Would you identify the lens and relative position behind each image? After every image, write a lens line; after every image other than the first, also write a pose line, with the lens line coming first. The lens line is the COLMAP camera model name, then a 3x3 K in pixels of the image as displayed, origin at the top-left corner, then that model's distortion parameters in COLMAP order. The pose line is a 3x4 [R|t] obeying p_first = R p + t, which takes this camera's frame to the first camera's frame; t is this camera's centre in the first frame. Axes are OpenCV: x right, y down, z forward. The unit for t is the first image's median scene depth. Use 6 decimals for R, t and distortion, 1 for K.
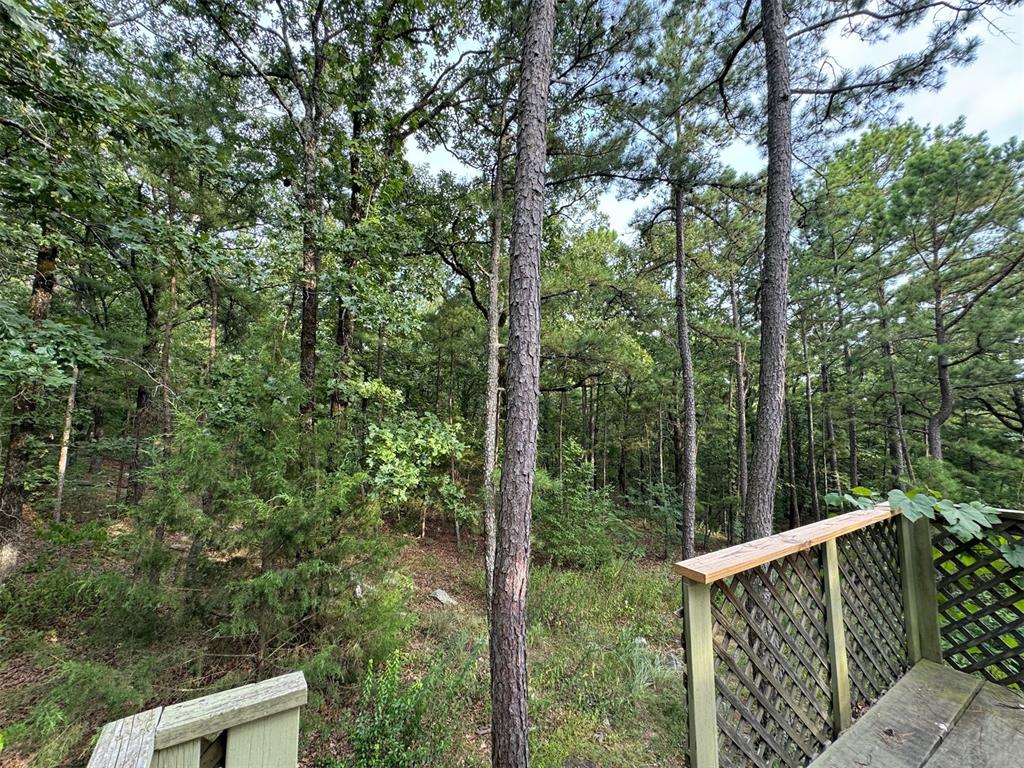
lens RADIAL K [[410.2, 0, 512.8], [0, 410.2, 383.8], [0, 0, 1]] dist [-0.002676, 0.000669]
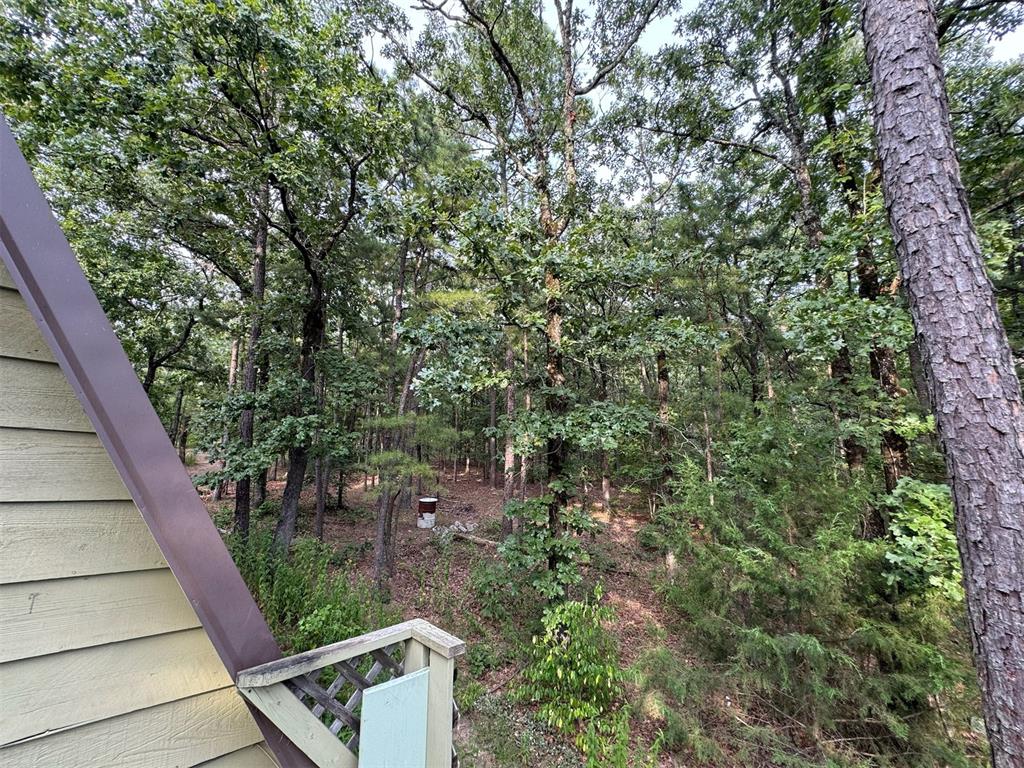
lens RADIAL K [[410.2, 0, 512.8], [0, 410.2, 383.8], [0, 0, 1]] dist [-0.002676, 0.000669]
pose [[0.205239, -0.191791, -0.959736, 0.178102], [0.090721, 0.980118, -0.176463, 0.001075], [0.974498, -0.050851, 0.218558, 0.125378]]
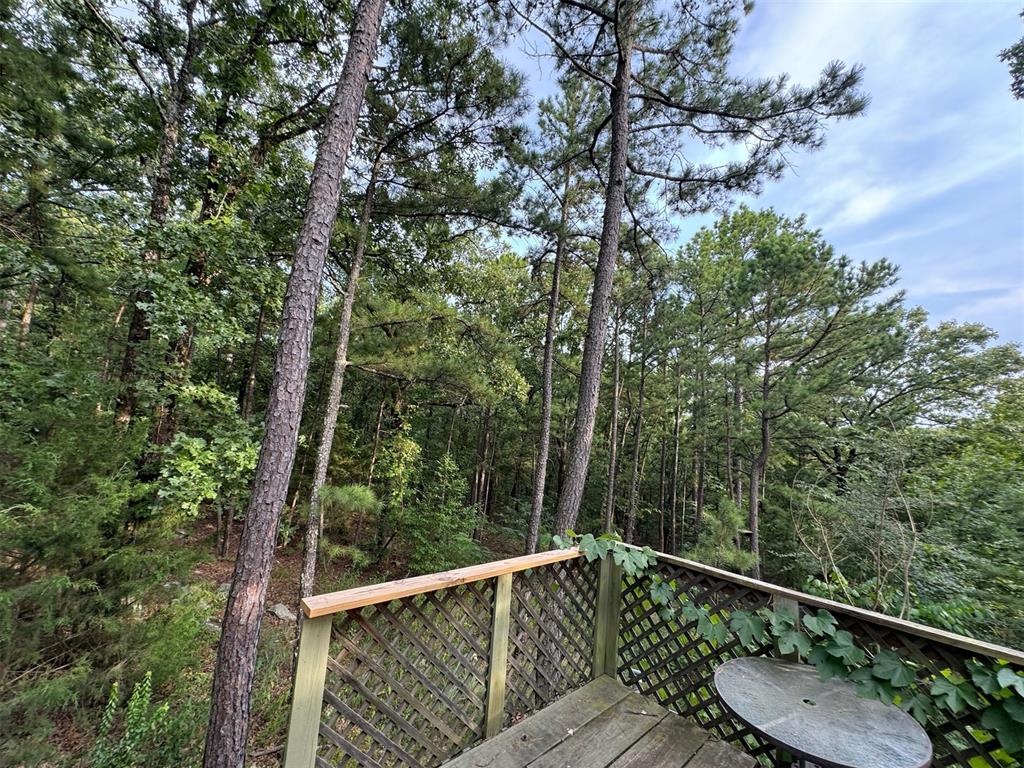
lens RADIAL K [[410.2, 0, 512.8], [0, 410.2, 383.8], [0, 0, 1]] dist [-0.002676, 0.000669]
pose [[0.978122, 0.107662, 0.178004, 0.172084], [-0.103578, 0.994103, -0.032106, -0.046981], [-0.180411, 0.012967, 0.983506, -0.063350]]
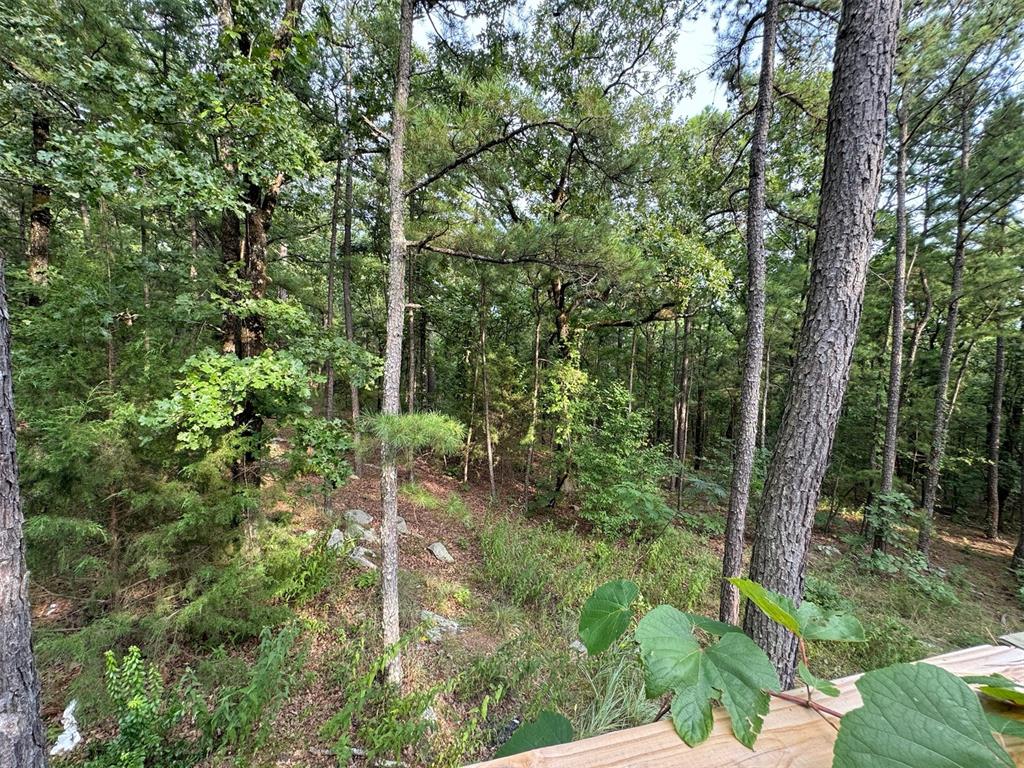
lens RADIAL K [[410.2, 0, 512.8], [0, 410.2, 383.8], [0, 0, 1]] dist [-0.002676, 0.000669]
pose [[0.953111, 0.029450, -0.301185, 0.321093], [0.010168, 0.991575, 0.129136, 0.052175], [0.302451, -0.126144, 0.944781, 0.319004]]
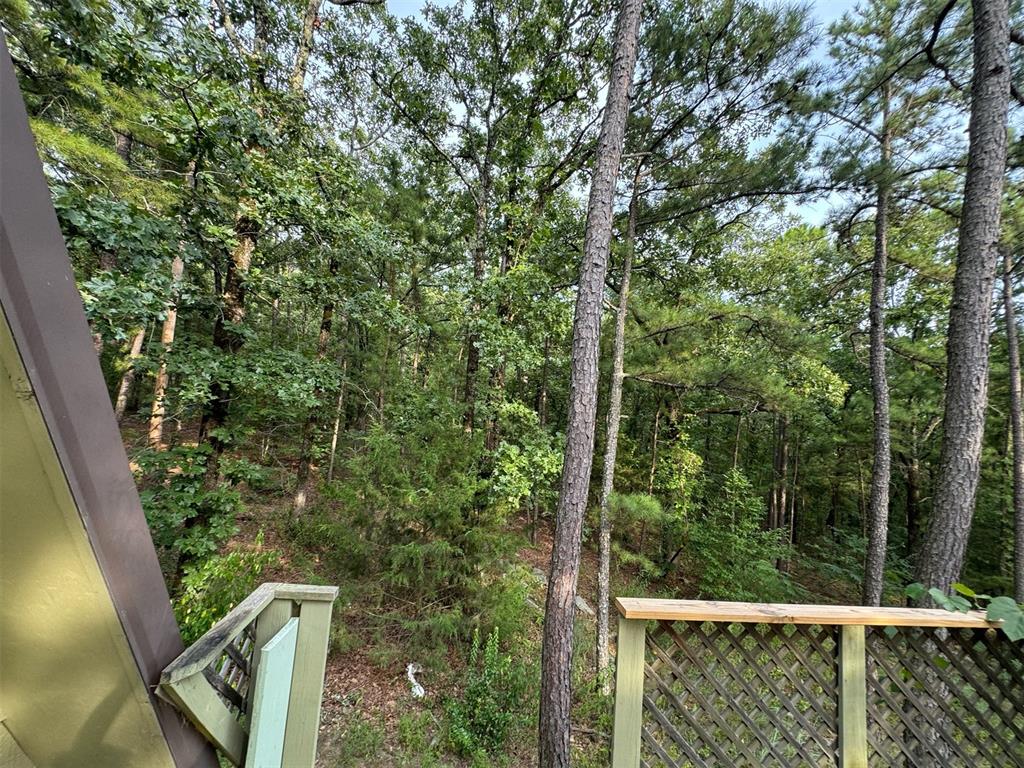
lens RADIAL K [[410.2, 0, 512.8], [0, 410.2, 383.8], [0, 0, 1]] dist [-0.002676, 0.000669]
pose [[0.897924, 0.034608, -0.438788, 0.154504], [-0.043056, 0.999029, -0.009314, -0.043815], [0.438039, 0.027256, 0.898543, -0.064247]]
